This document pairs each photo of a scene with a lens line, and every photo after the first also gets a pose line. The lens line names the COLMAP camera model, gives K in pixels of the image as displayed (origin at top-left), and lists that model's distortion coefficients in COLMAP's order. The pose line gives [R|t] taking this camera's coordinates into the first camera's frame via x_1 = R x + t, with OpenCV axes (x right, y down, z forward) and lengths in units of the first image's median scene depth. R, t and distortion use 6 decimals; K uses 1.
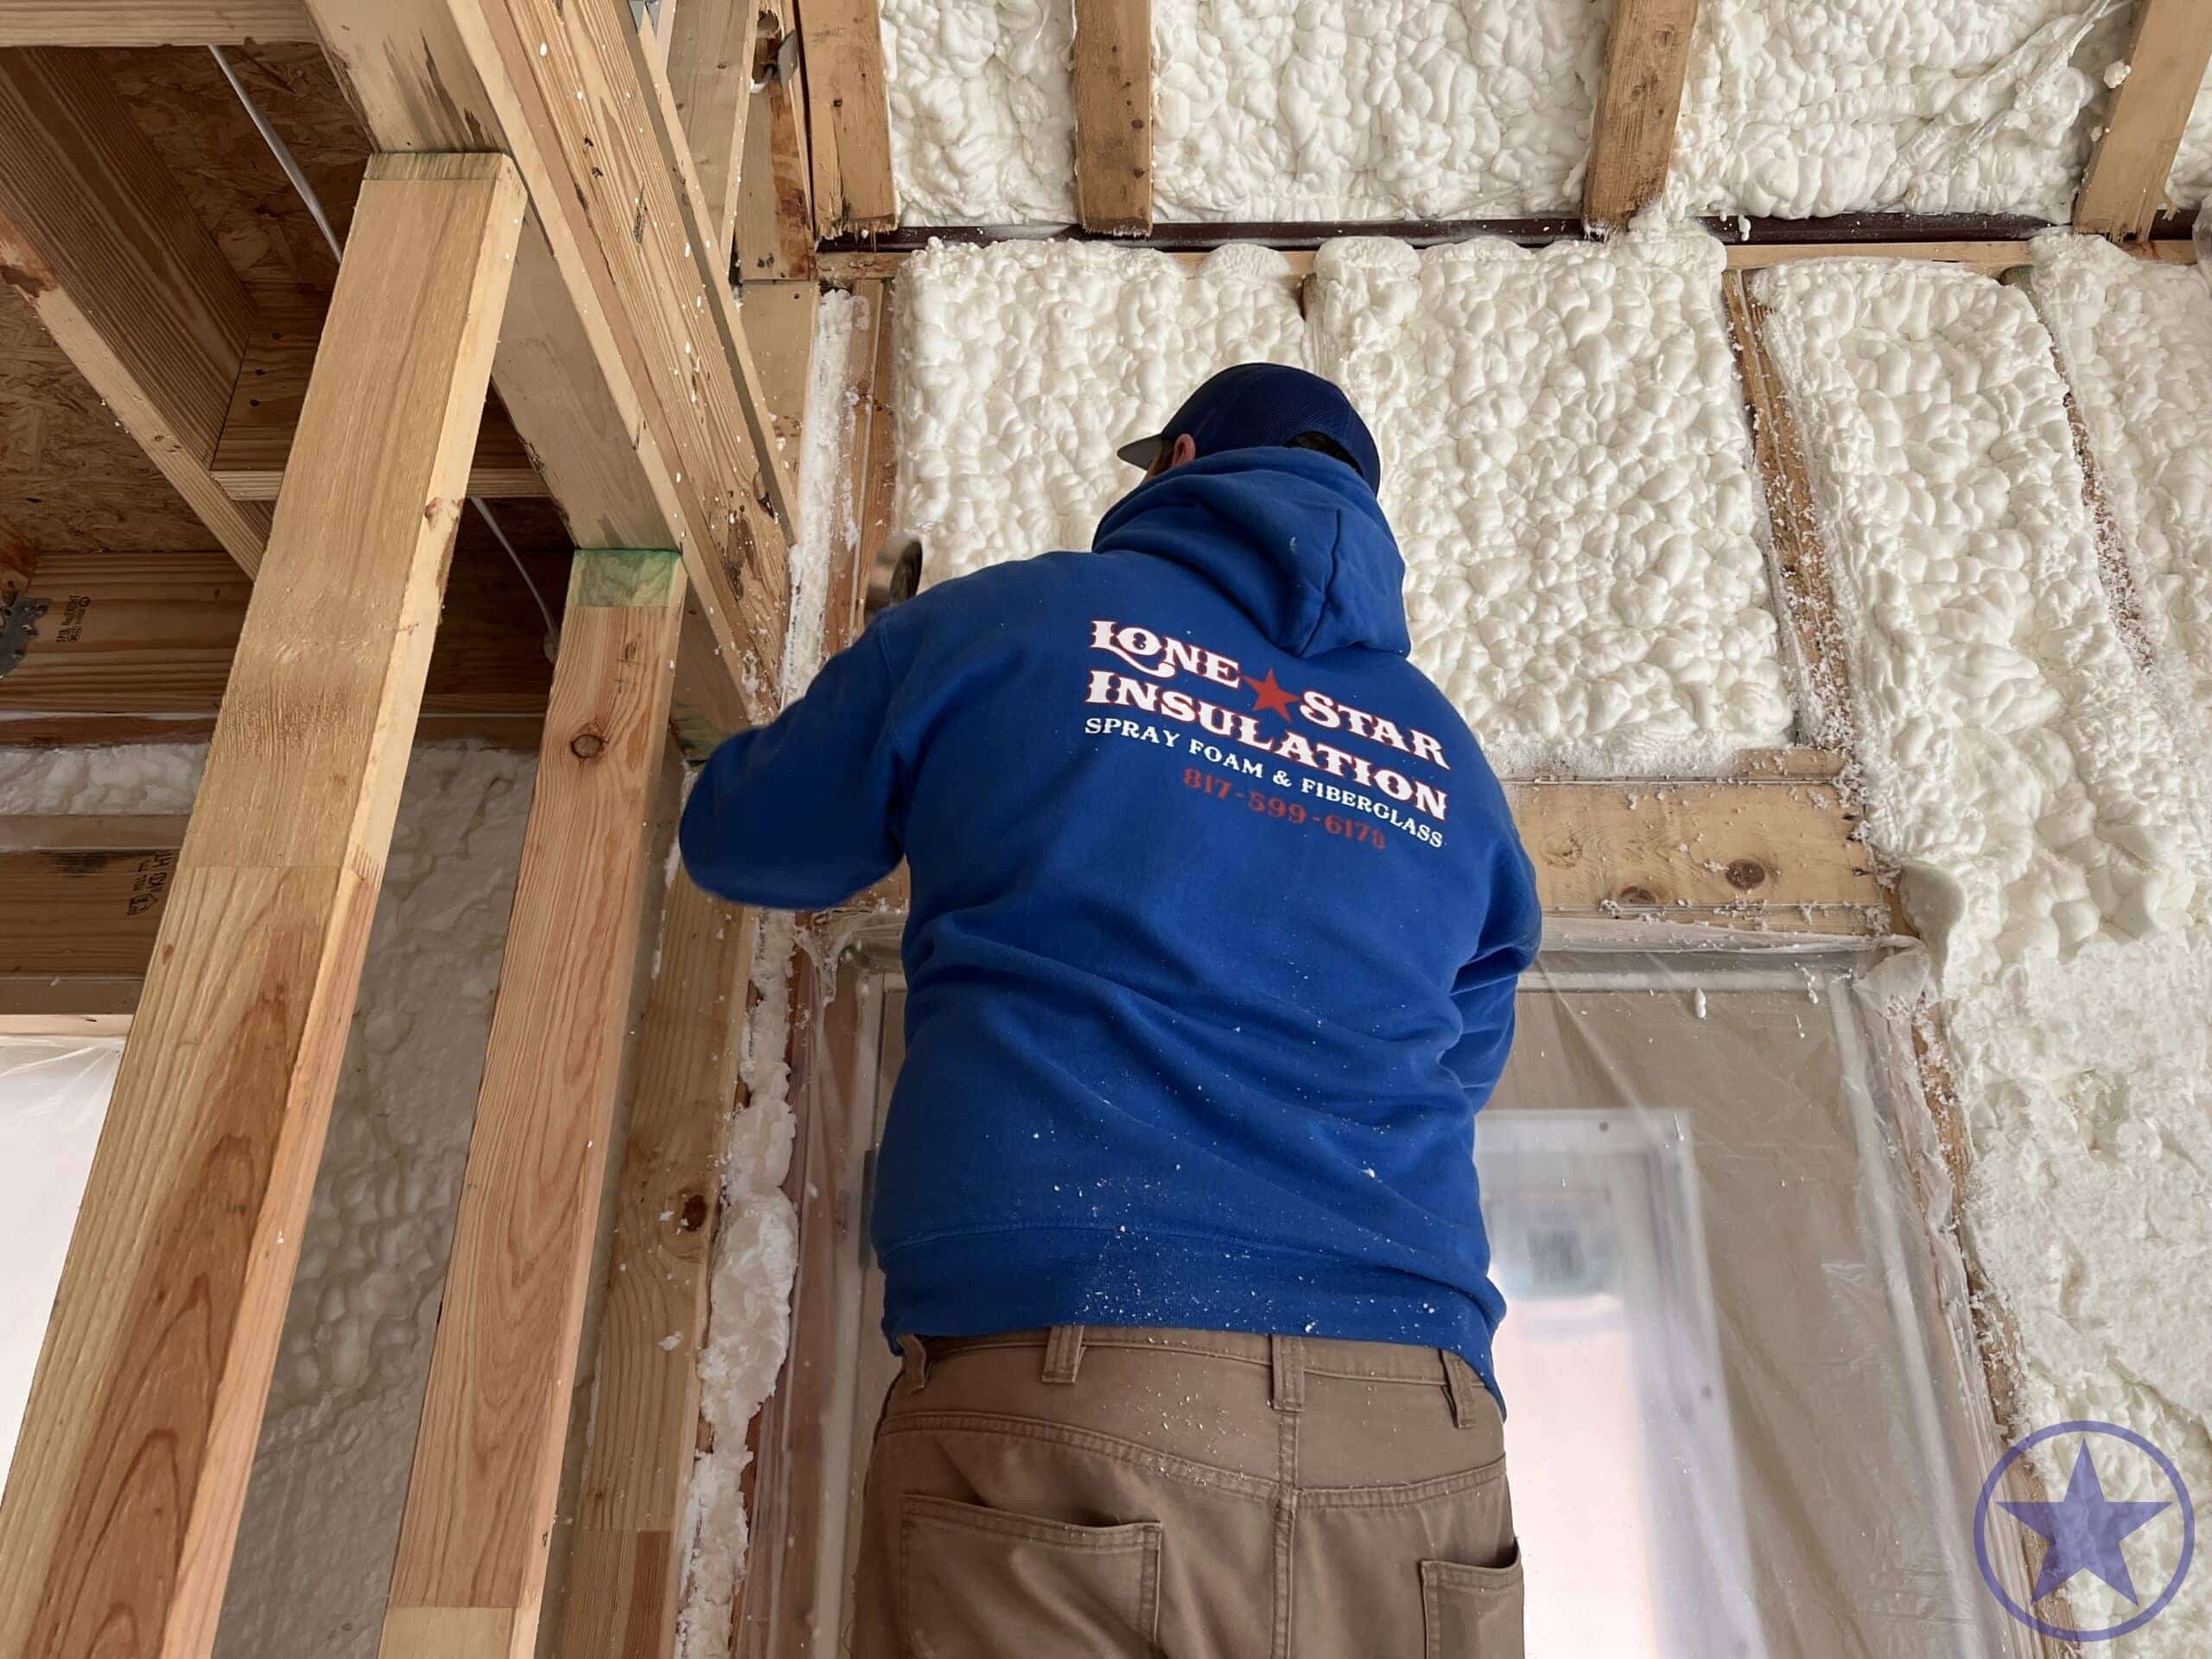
lens RADIAL K [[1653.9, 0, 1099.6], [0, 1653.9, 839.8], [0, 0, 1]] dist [0.053142, -0.058506]
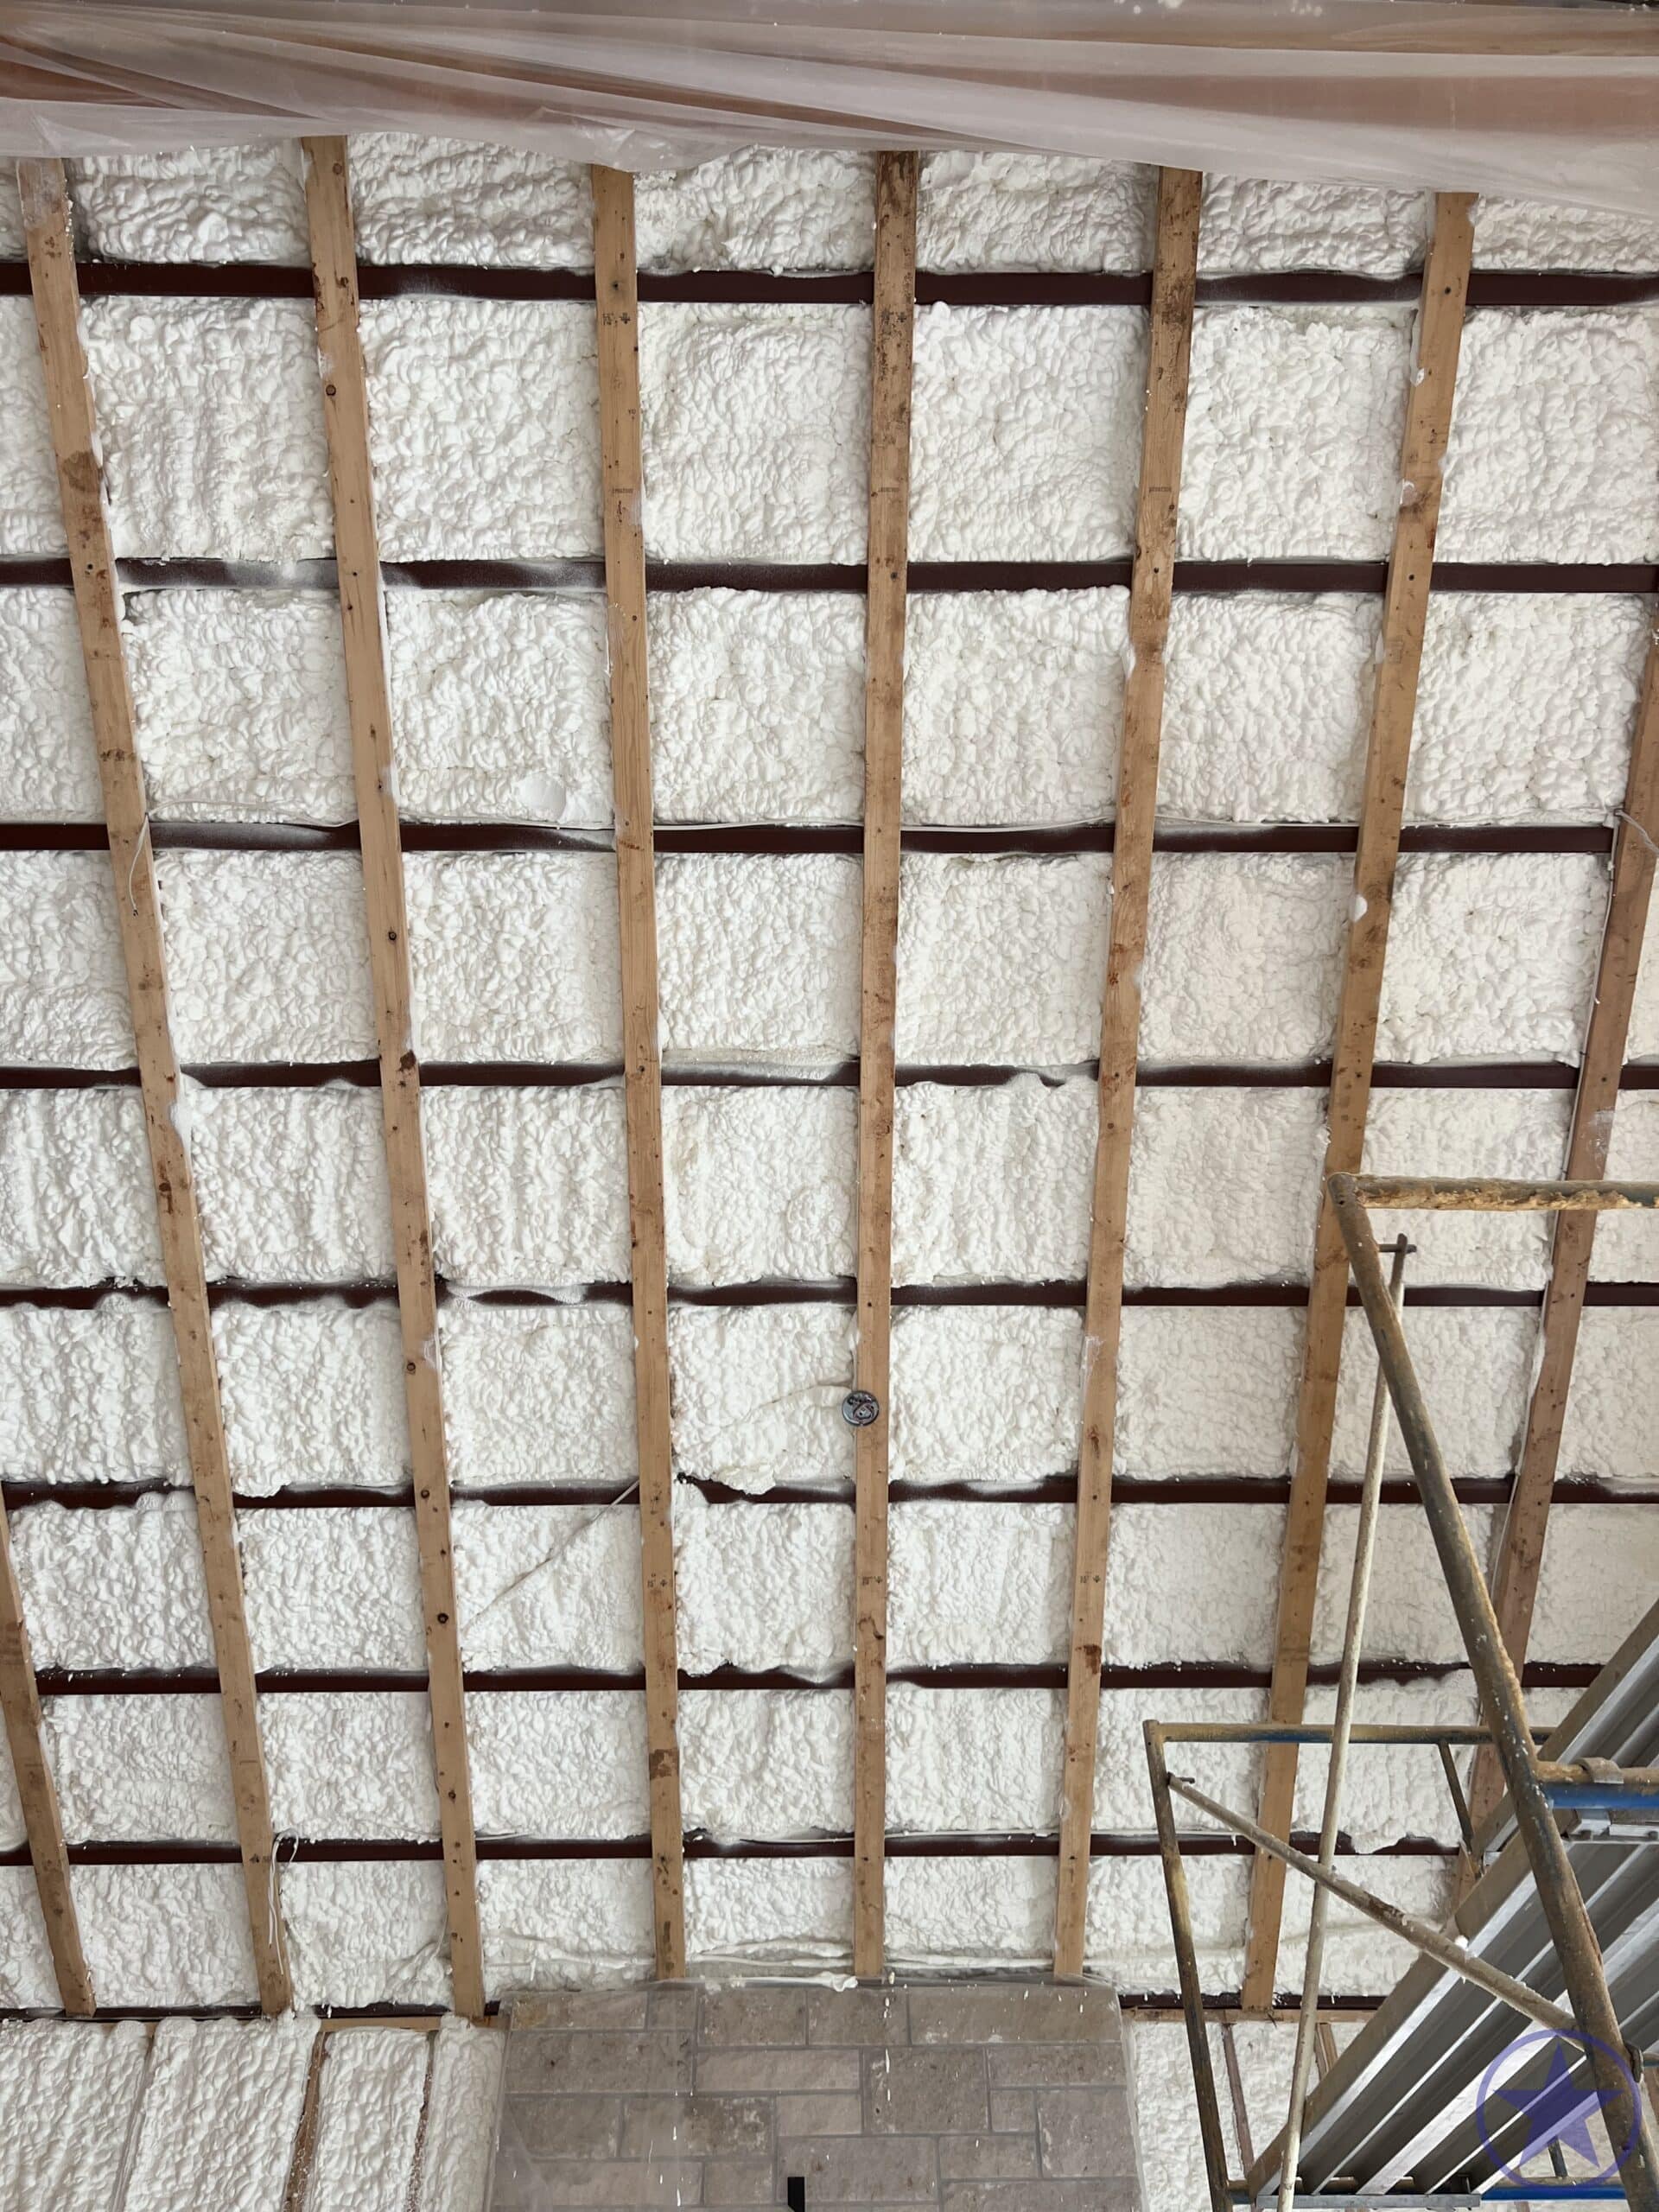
lens RADIAL K [[1670.4, 0, 815.4], [0, 1670.4, 1107.6], [0, 0, 1]] dist [0.045075, -0.052595]
pose [[0.999725, 0.002661, 0.023304, 1.133547], [0.005088, 0.945285, -0.326206, -0.883444], [-0.022897, 0.326235, 0.945011, -2.013063]]
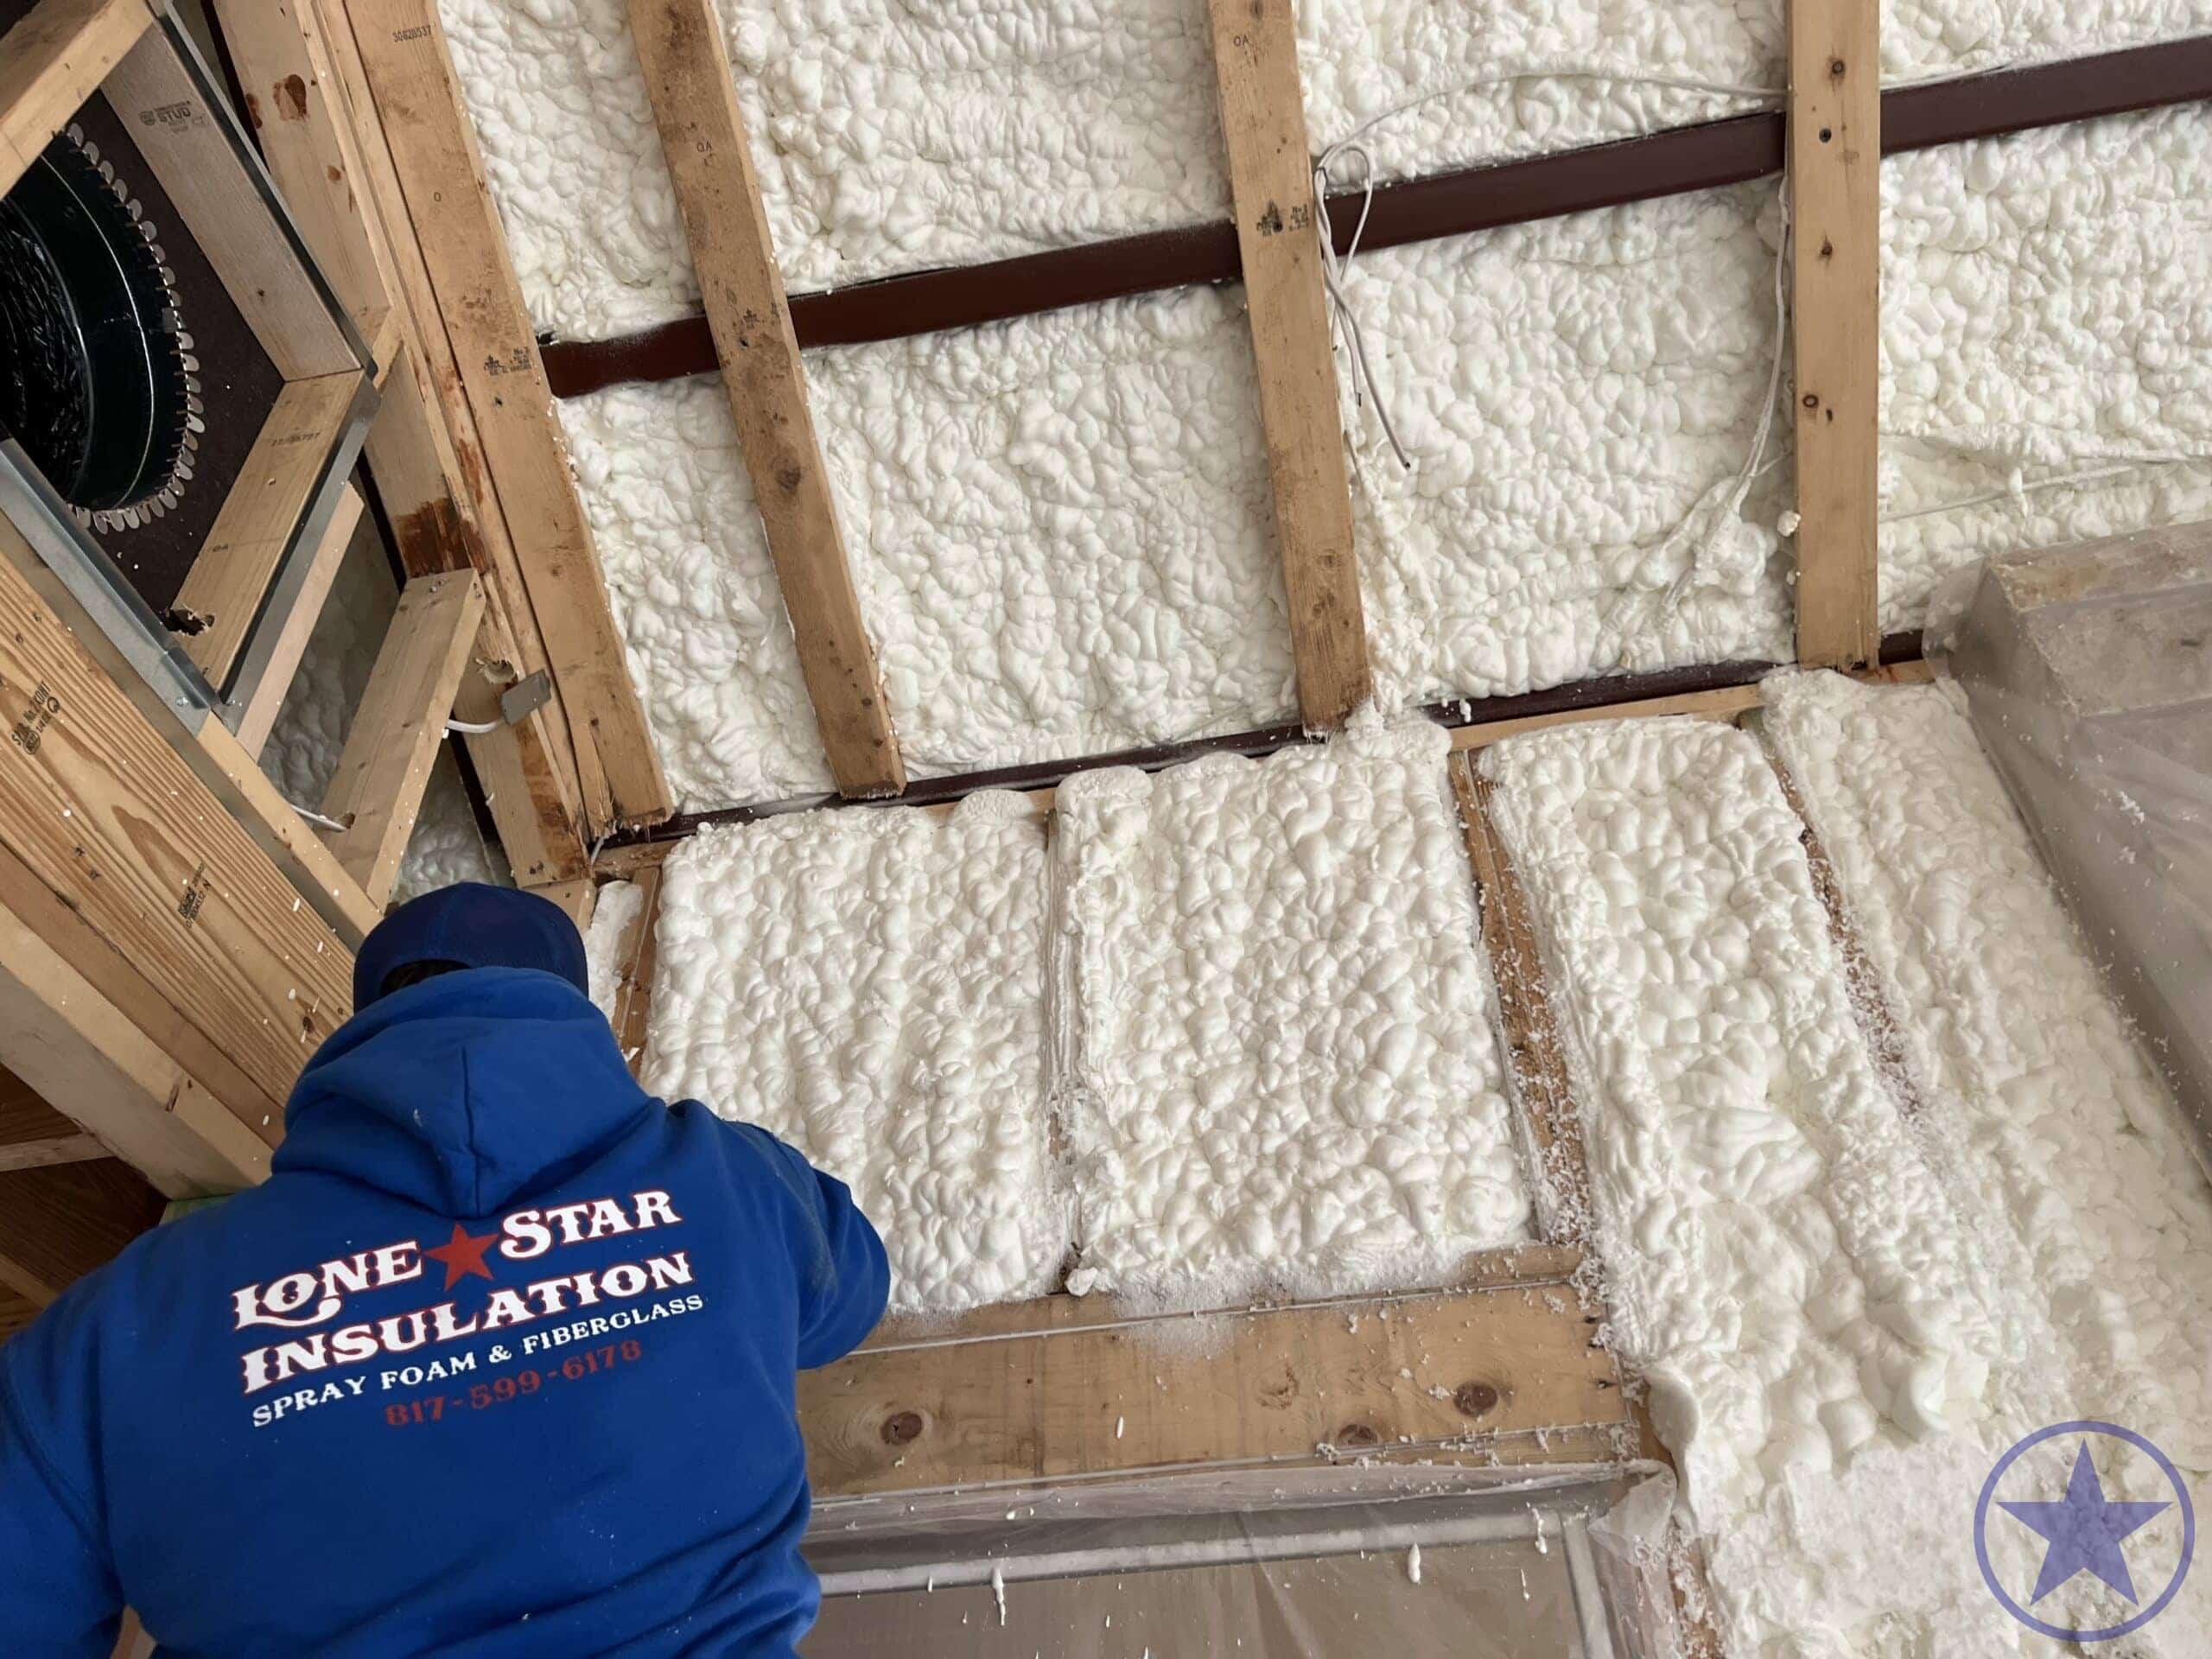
lens RADIAL K [[1661.0, 0, 1109.3], [0, 1661.0, 839.1], [0, 0, 1]] dist [0.063686, -0.069820]
pose [[0.984847, -0.131273, -0.113330, 0.295751], [0.095442, 0.955880, -0.277820, -0.031549], [0.144800, 0.262794, 0.953925, 0.020011]]
